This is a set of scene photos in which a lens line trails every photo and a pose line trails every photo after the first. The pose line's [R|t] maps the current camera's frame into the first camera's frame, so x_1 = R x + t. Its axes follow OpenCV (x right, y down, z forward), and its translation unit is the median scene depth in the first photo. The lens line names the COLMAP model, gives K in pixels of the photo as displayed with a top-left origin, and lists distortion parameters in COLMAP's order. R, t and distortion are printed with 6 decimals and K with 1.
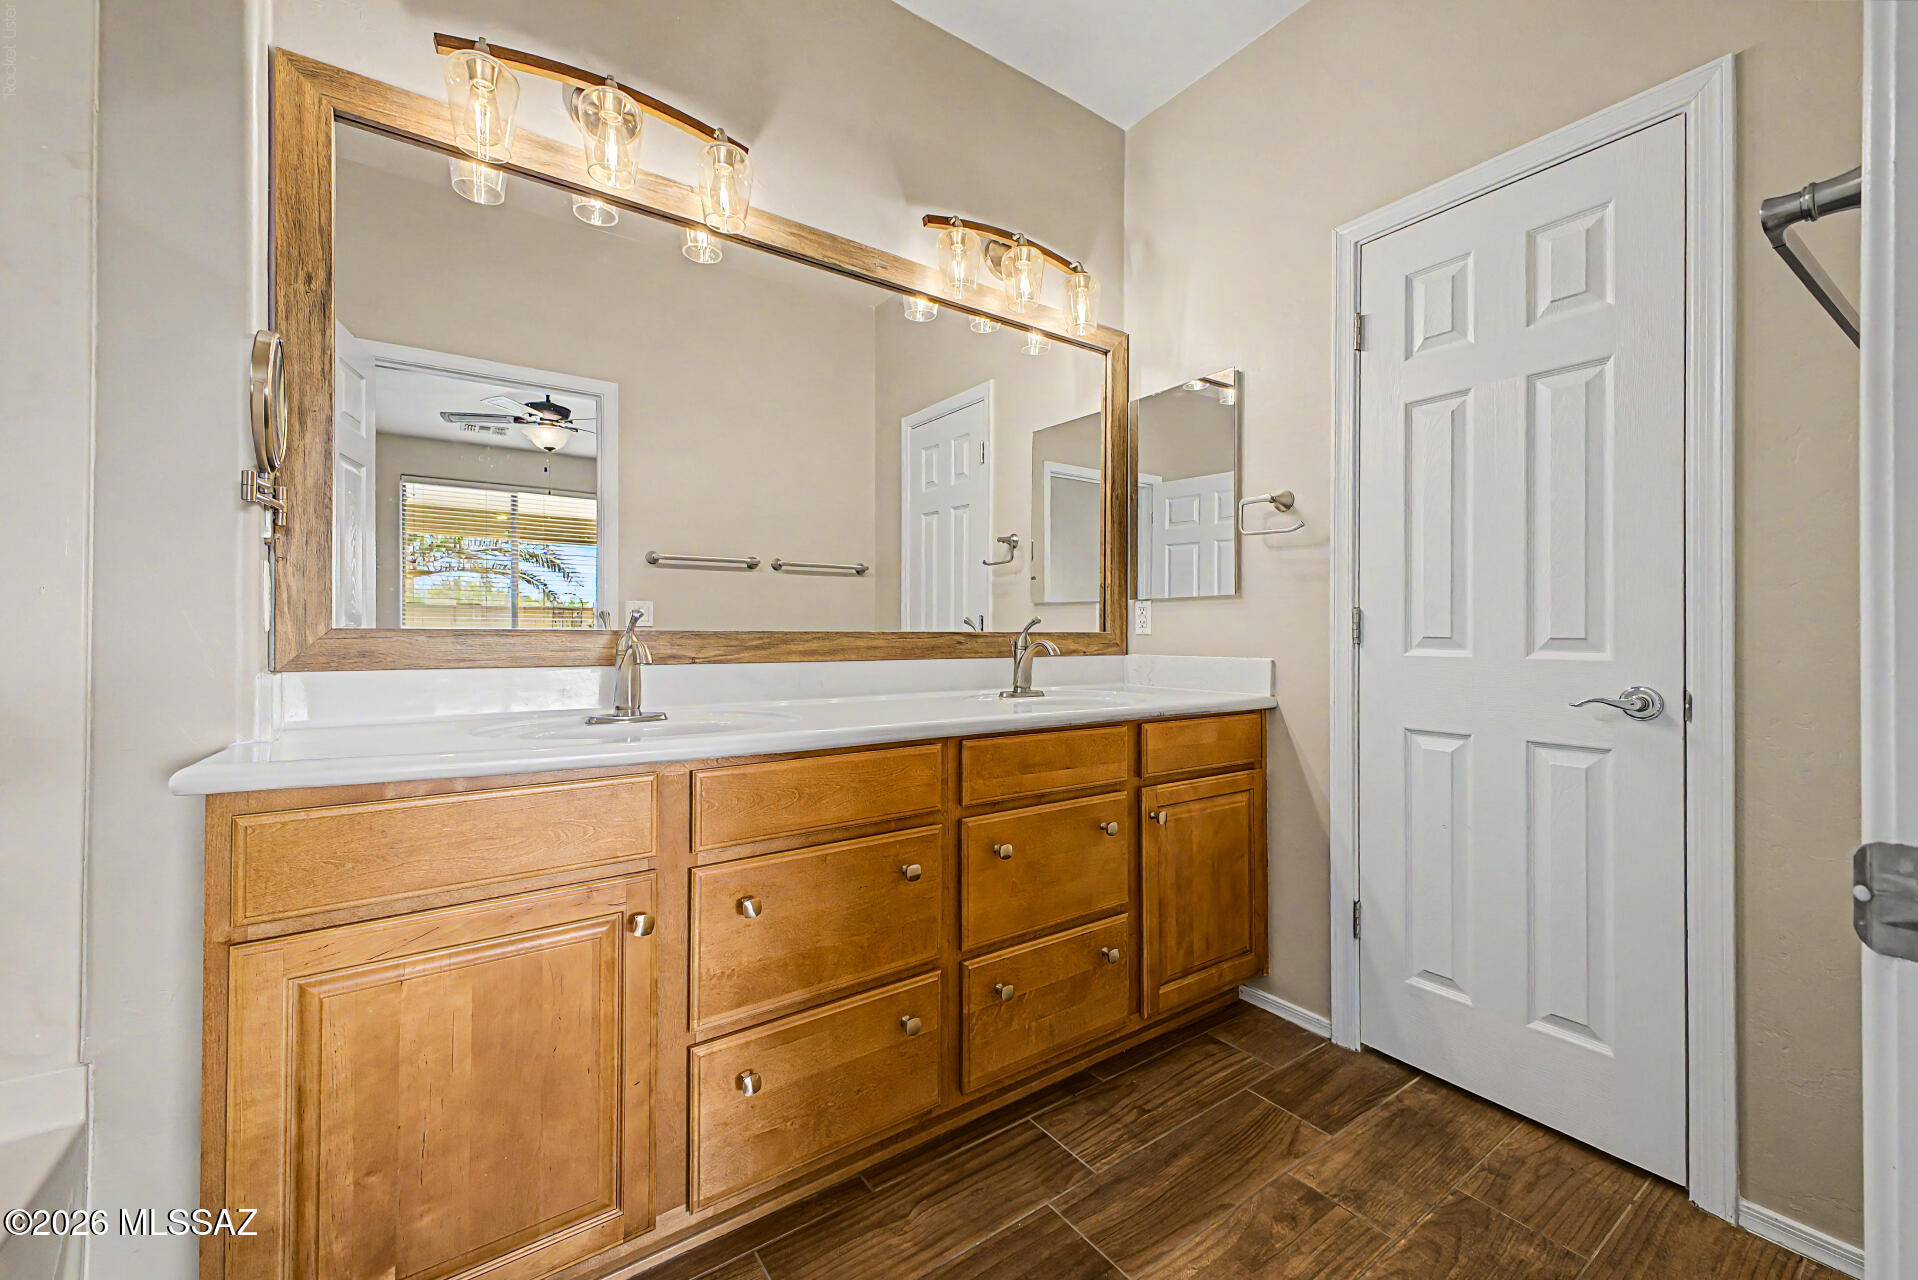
lens RADIAL K [[767.0, 0, 964.5], [0, 767.0, 637.0], [0, 0, 1]] dist [0.020479, -0.000529]
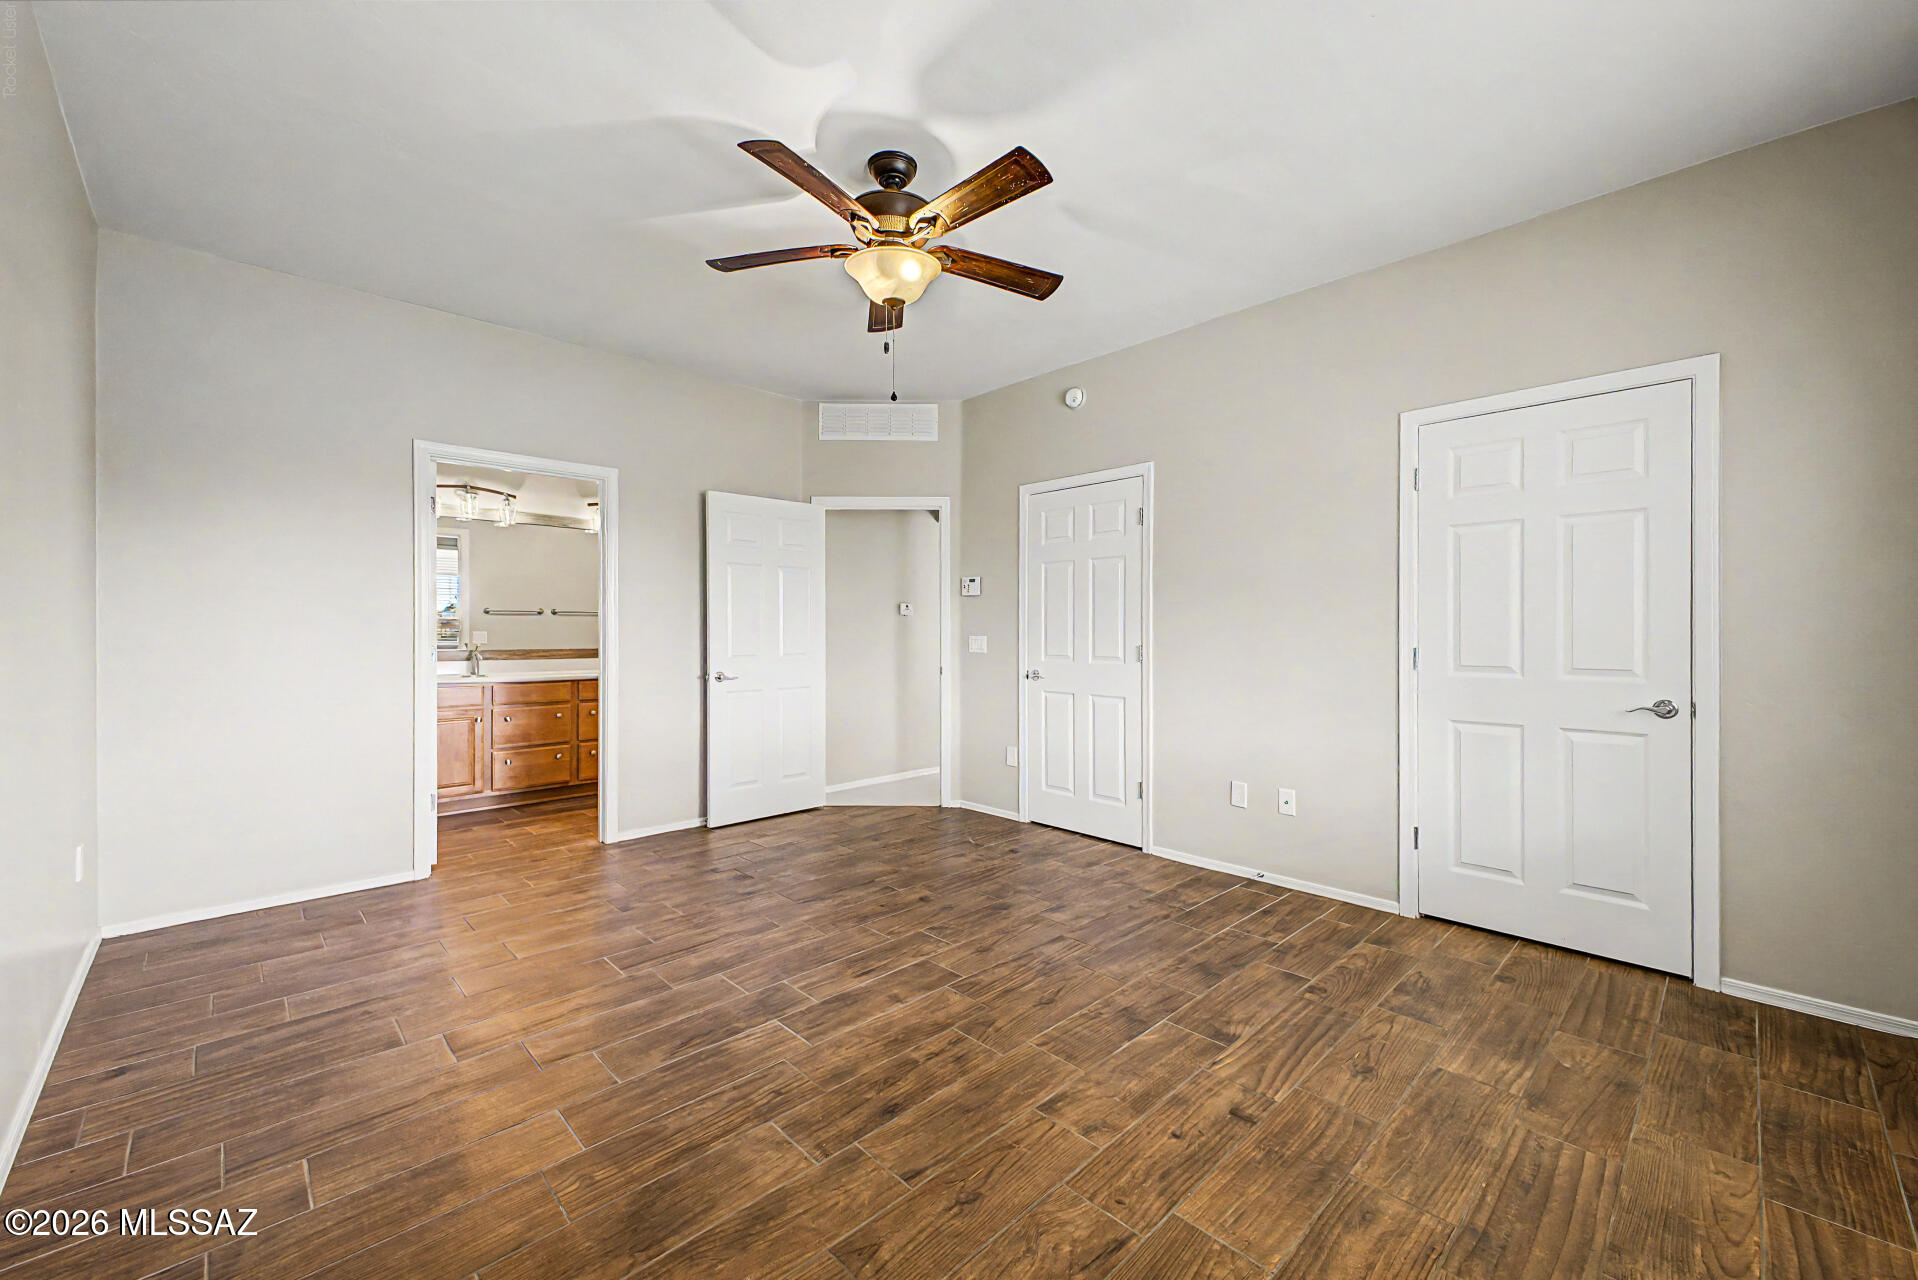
lens RADIAL K [[767.0, 0, 952.9], [0, 767.0, 635.5], [0, 0, 1]] dist [0.020479, -0.000529]
pose [[0.989410, -0.001356, 0.145142, 1.306502], [0.001391, 0.999999, -0.000139, -0.078992], [-0.145142, 0.000340, 0.989411, -3.032655]]
